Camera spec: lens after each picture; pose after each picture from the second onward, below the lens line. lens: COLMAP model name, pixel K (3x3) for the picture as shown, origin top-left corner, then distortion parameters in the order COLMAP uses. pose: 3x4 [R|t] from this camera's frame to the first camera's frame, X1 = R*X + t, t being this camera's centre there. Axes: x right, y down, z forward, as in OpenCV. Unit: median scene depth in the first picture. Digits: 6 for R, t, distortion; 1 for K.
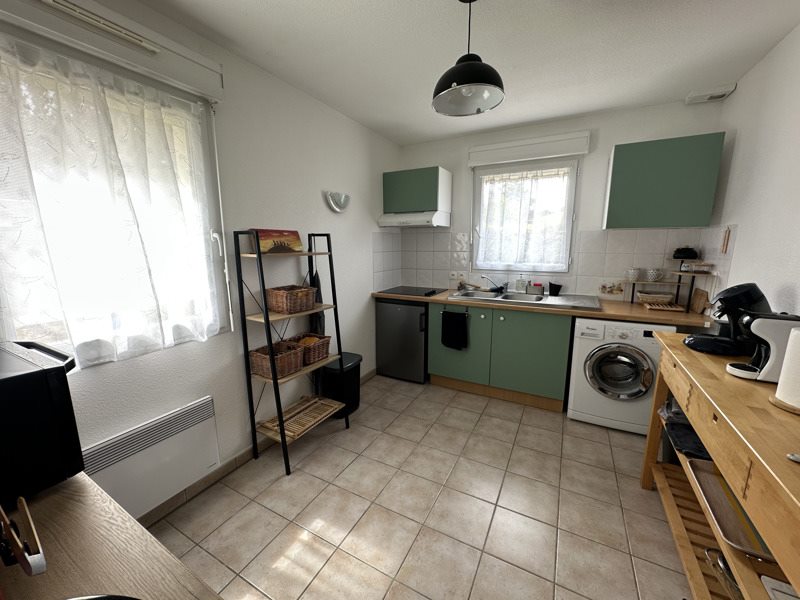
lens RADIAL K [[318.6, 0, 399.0], [0, 318.6, 302.2], [0, 0, 1]] dist [-0.001950, 0.000009]
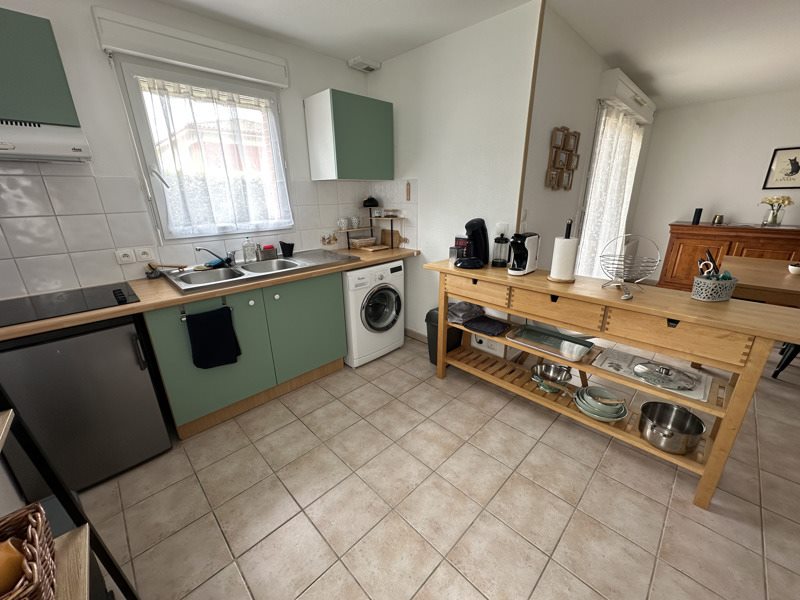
lens RADIAL K [[318.6, 0, 399.0], [0, 318.6, 302.2], [0, 0, 1]] dist [-0.001950, 0.000009]
pose [[0.292389, -0.311034, 0.904305, -0.288222], [0.187246, 0.945945, 0.264814, -0.084775], [-0.937789, 0.091899, 0.334824, 0.468745]]
